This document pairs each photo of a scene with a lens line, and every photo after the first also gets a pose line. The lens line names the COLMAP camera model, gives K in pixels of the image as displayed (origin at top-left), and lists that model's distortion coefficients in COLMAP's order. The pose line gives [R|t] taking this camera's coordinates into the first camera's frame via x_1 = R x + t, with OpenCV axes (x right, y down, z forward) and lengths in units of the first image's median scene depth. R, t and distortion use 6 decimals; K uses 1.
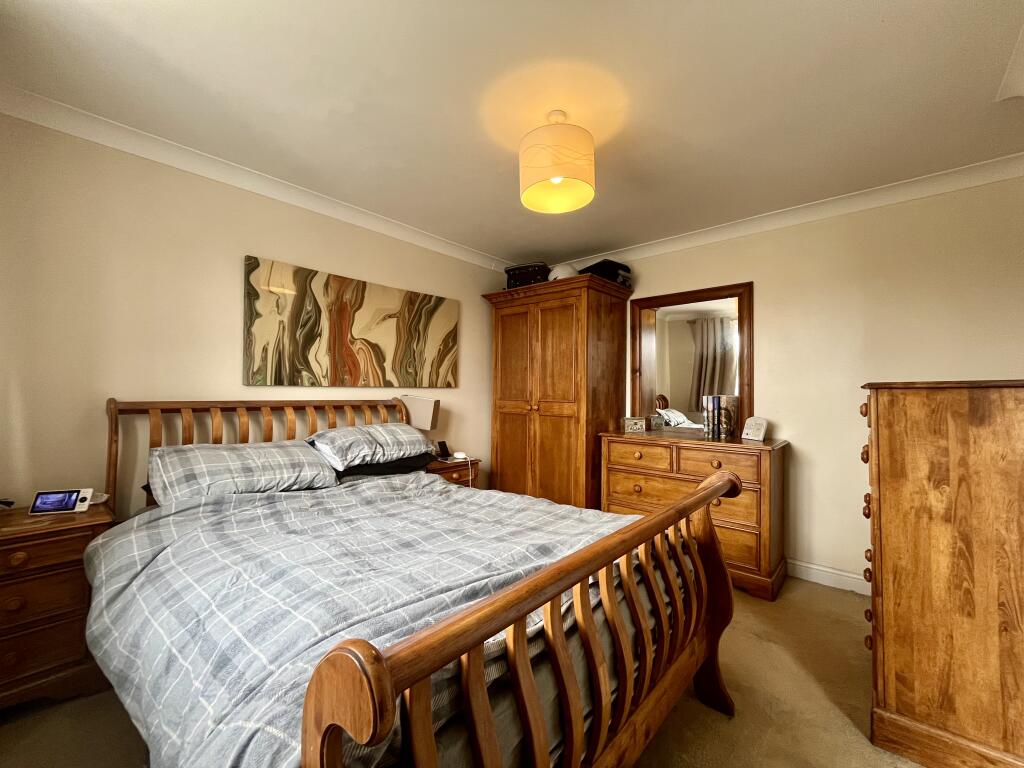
lens RADIAL K [[420.2, 0, 508.7], [0, 420.2, 378.0], [0, 0, 1]] dist [-0.007002, 0.000927]
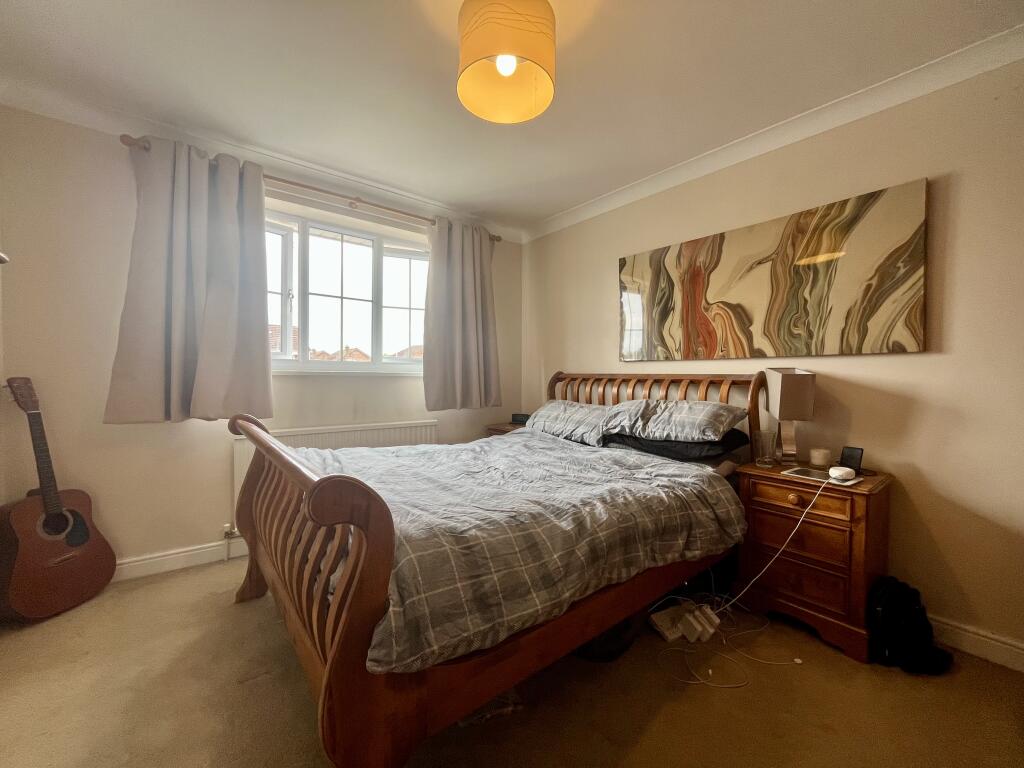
lens RADIAL K [[420.2, 0, 510.2], [0, 420.2, 383.7], [0, 0, 1]] dist [-0.007002, 0.000927]
pose [[-0.181580, 0.016192, -0.983243, 0.564398], [0.028457, 0.999532, 0.011205, 0.049977], [0.982964, -0.025945, -0.181955, 0.736553]]
